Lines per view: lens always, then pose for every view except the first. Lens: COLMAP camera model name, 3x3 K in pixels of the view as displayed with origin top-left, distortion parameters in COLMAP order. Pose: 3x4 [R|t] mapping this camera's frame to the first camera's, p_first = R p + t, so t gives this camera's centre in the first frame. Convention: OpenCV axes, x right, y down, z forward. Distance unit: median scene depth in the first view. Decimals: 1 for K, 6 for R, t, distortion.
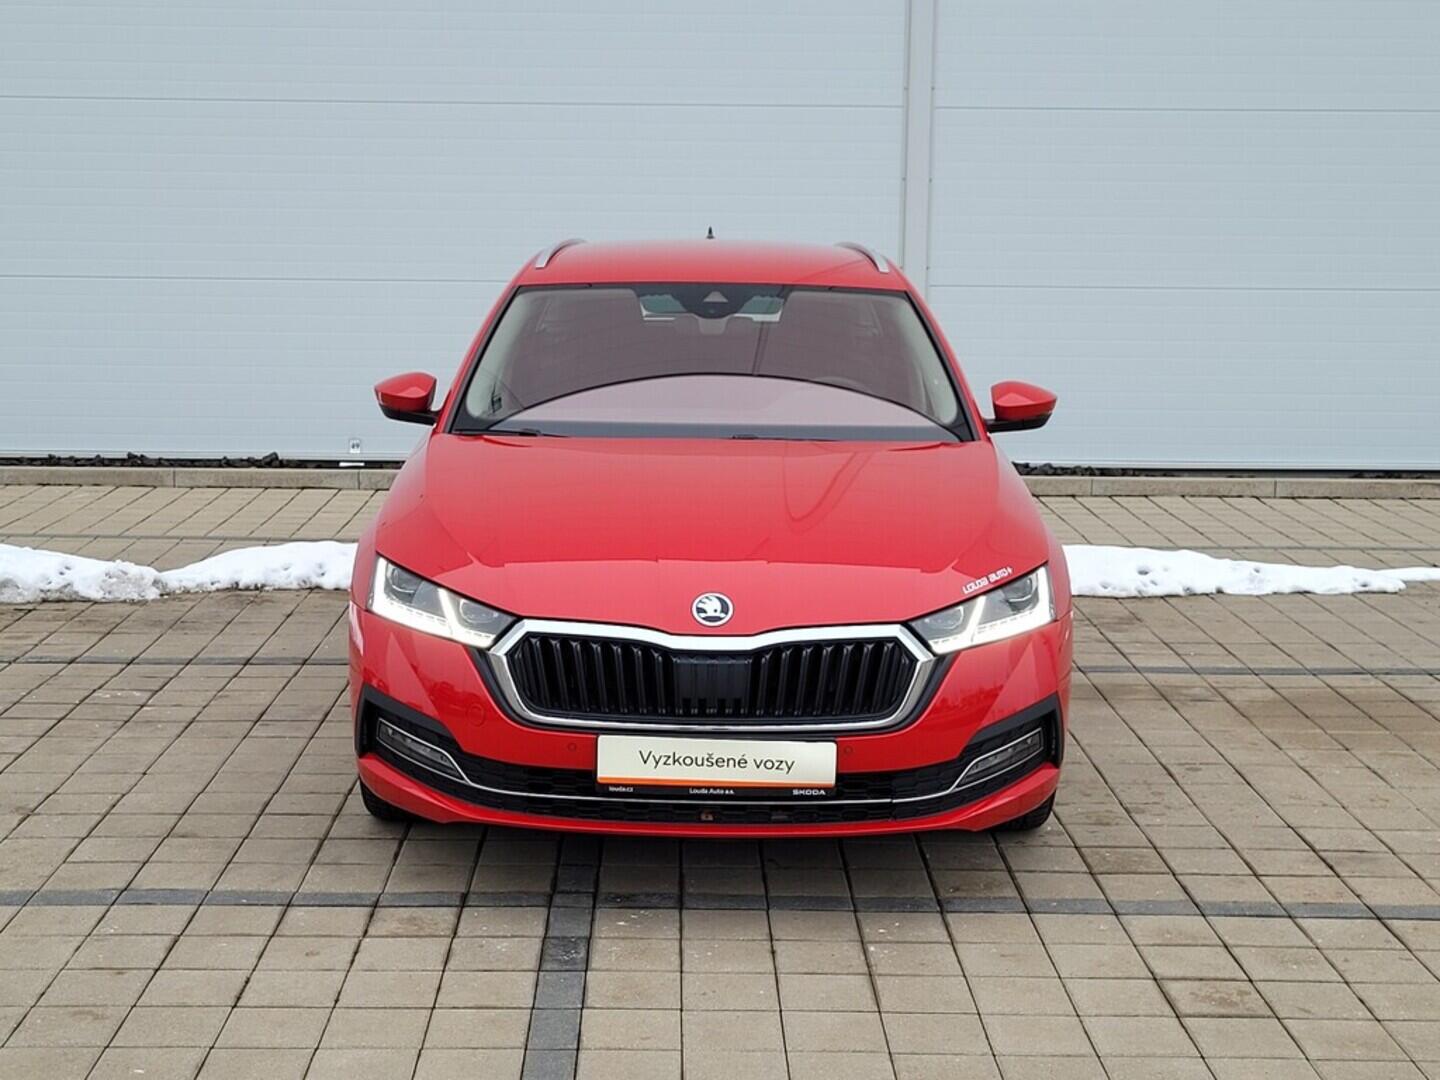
lens RADIAL K [[2101.1, 0, 694.5], [0, 2101.1, 544.3], [0, 0, 1]] dist [0.035484, 0.083869]
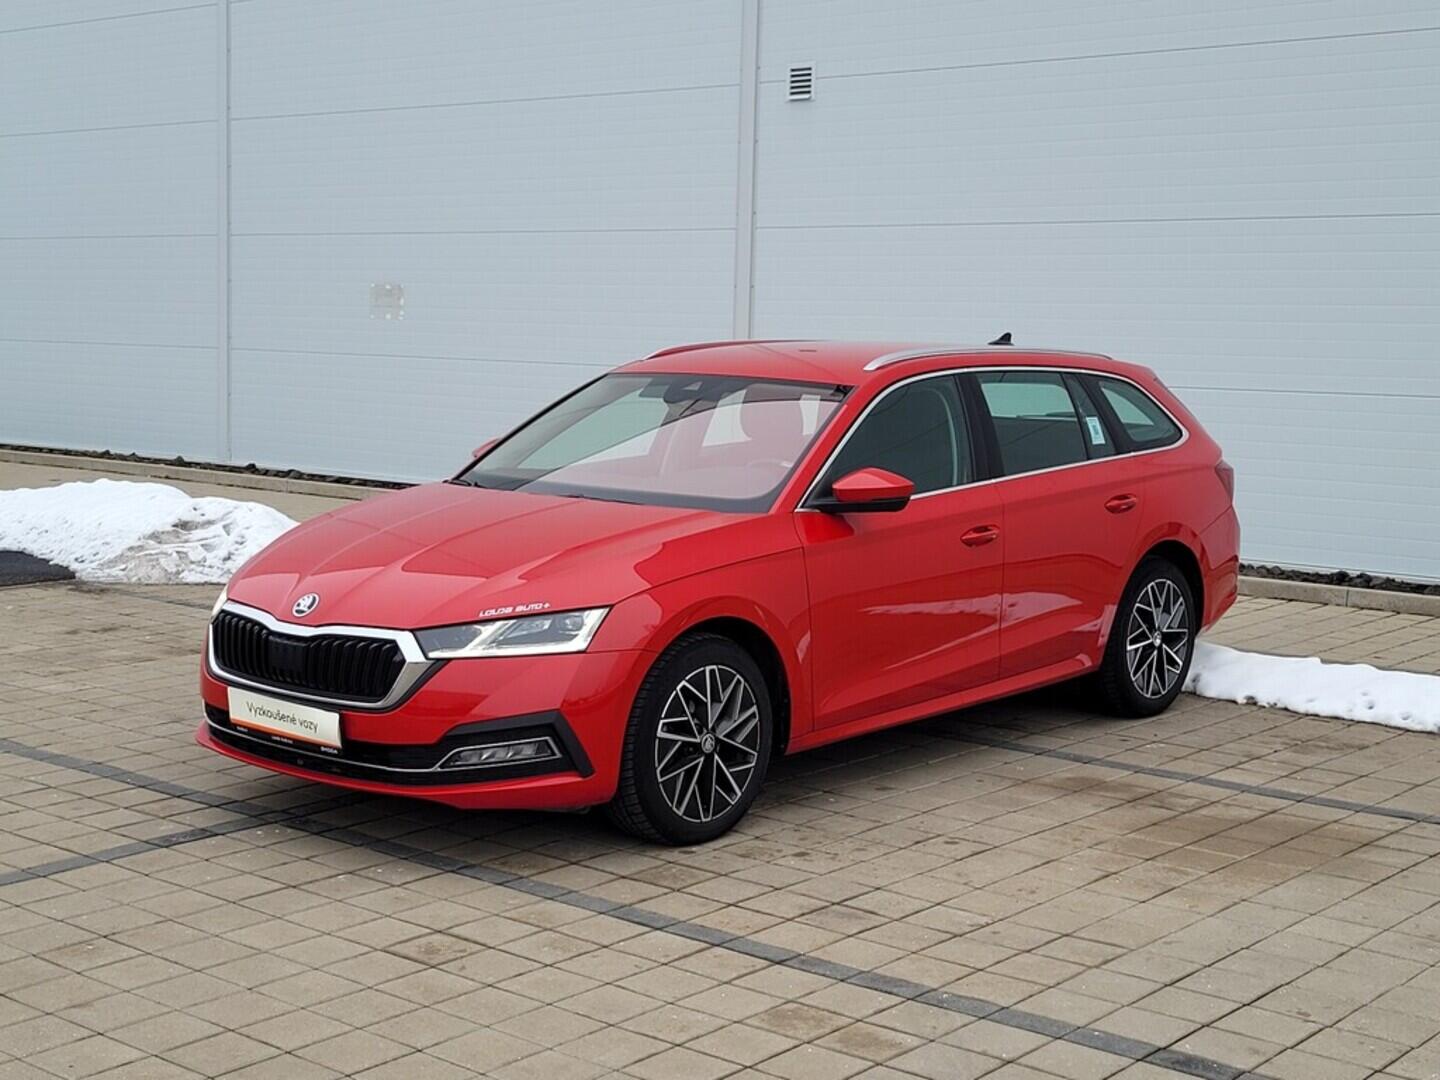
lens RADIAL K [[2101.1, 0, 694.5], [0, 2101.1, 544.3], [0, 0, 1]] dist [0.035484, 0.083869]
pose [[0.748270, 0.076517, -0.658967, 1.068218], [-0.112319, 0.993598, -0.012168, -0.018659], [0.653817, 0.083119, 0.752074, 0.152530]]
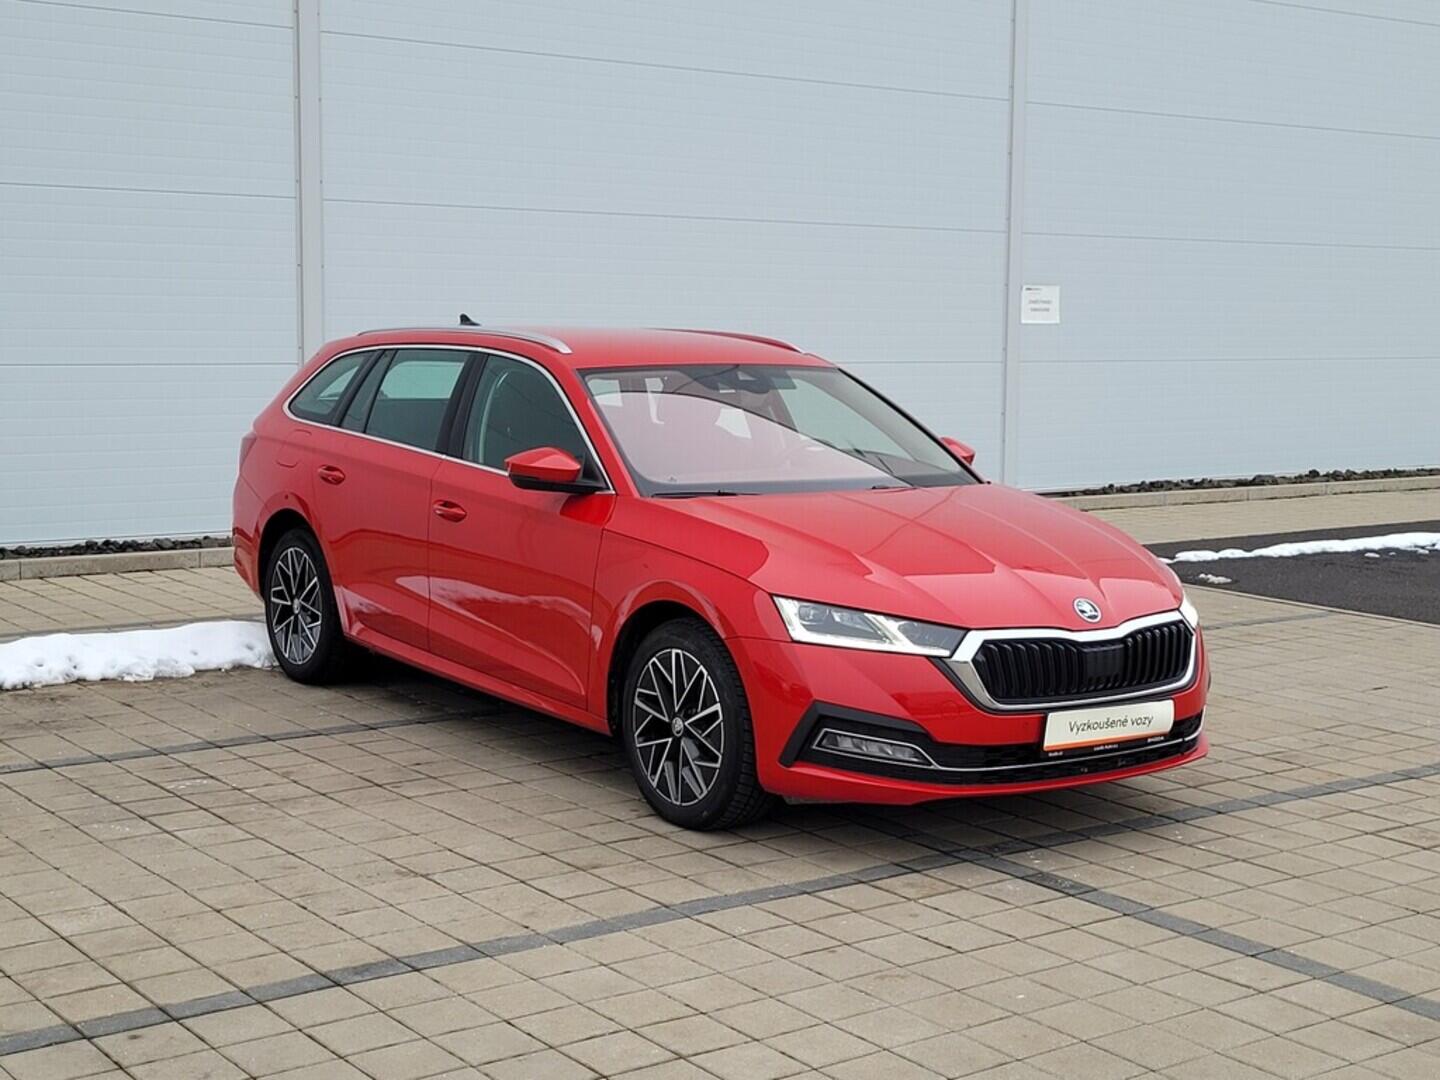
lens RADIAL K [[2101.1, 0, 694.5], [0, 2101.1, 544.3], [0, 0, 1]] dist [0.035484, 0.083869]
pose [[0.806565, -0.062980, 0.587780, -0.960362], [0.083158, 0.996509, -0.007336, -0.021010], [-0.585267, 0.054795, 0.808987, 0.073543]]
